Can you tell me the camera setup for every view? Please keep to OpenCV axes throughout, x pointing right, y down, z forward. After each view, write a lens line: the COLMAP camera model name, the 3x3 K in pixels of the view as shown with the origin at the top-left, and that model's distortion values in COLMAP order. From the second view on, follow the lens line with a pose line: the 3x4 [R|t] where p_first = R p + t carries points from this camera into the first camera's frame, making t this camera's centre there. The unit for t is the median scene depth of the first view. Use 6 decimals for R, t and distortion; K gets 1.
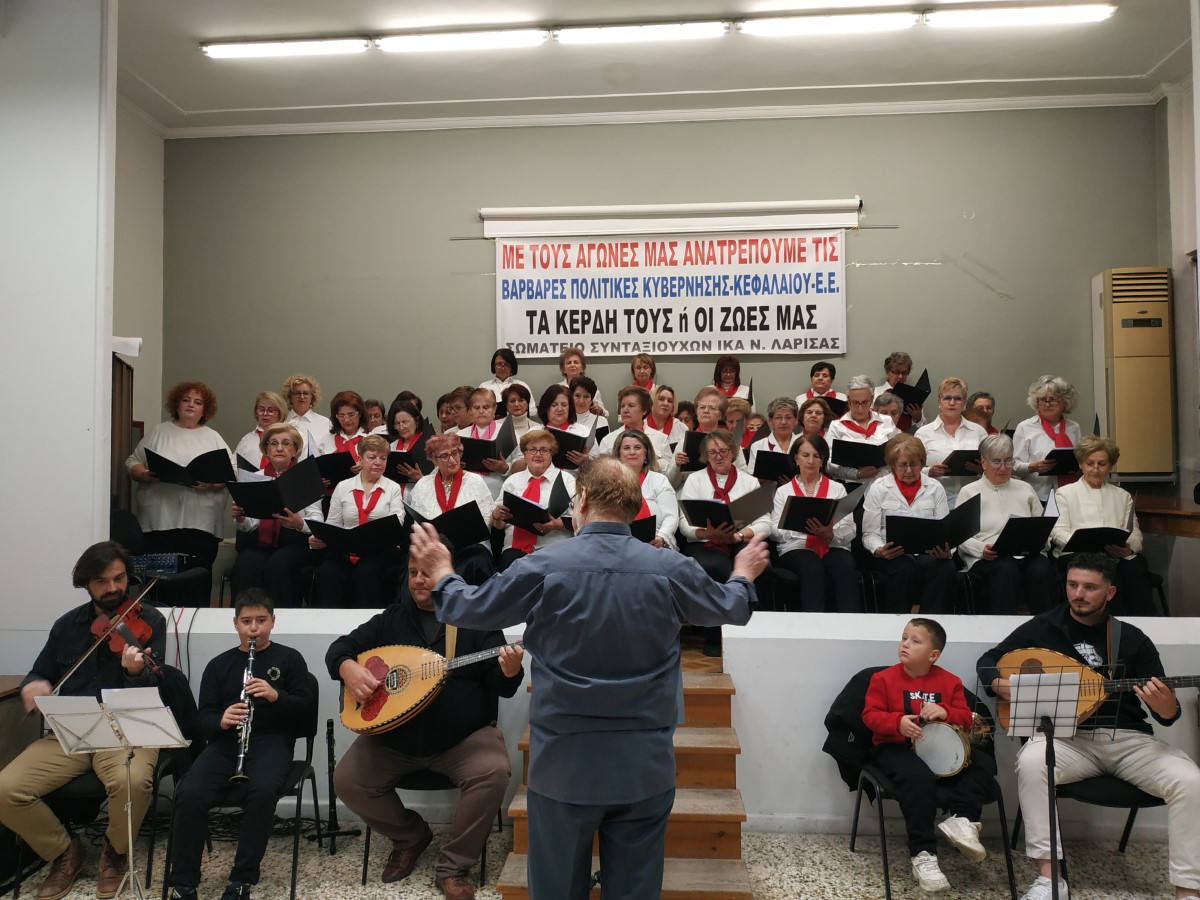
lens RADIAL K [[909.6, 0, 593.2], [0, 909.6, 455.7], [0, 0, 1]] dist [0.067404, -0.054904]
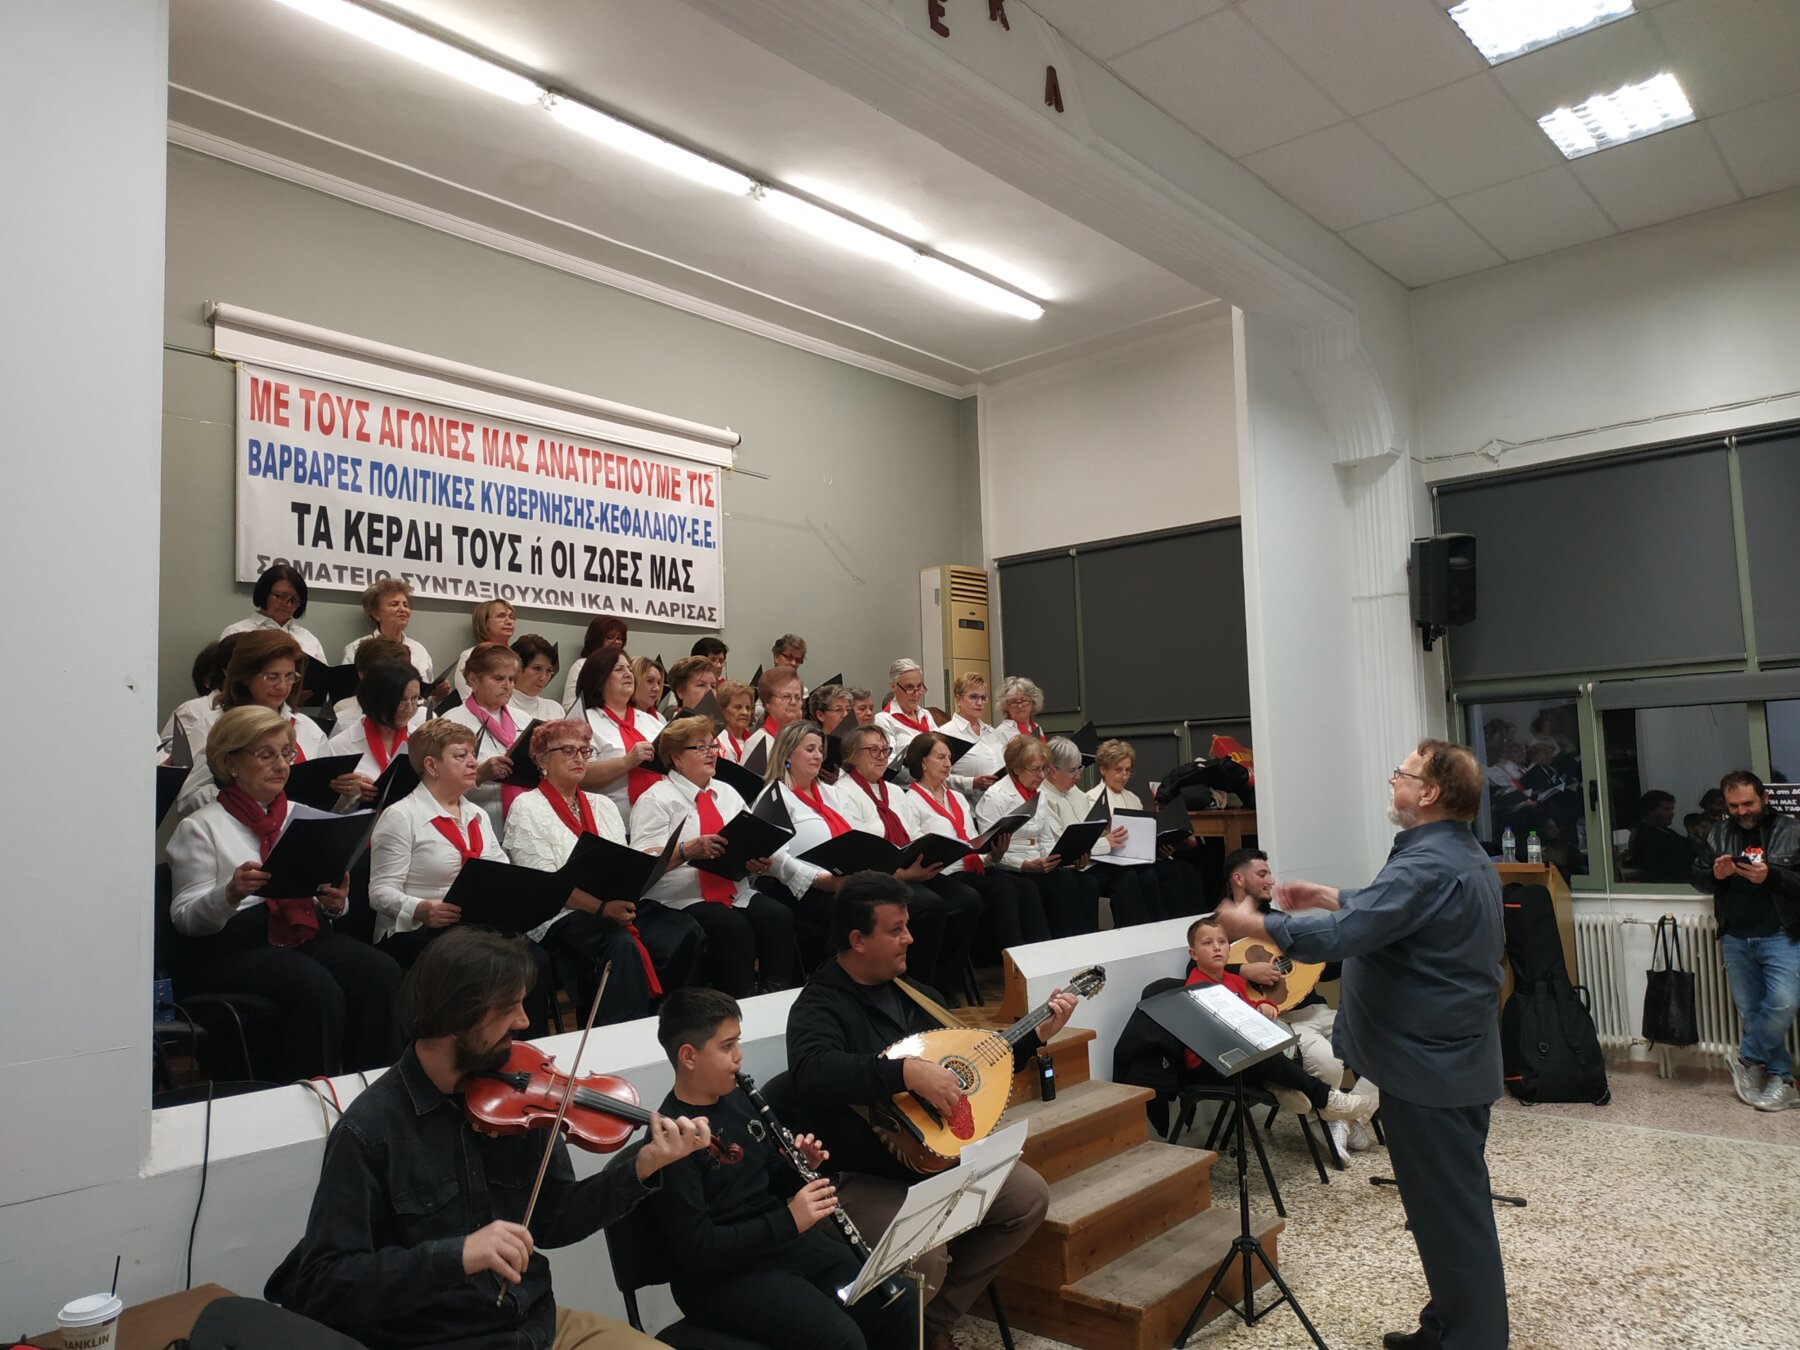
lens RADIAL K [[1364.4, 0, 897.8], [0, 1364.4, 677.5], [0, 0, 1]] dist [0.067404, -0.054904]
pose [[0.604925, 0.059246, 0.794076, -0.521883], [0.004273, 0.996972, -0.077640, 0.016172], [-0.796271, 0.050360, 0.602840, 0.201296]]
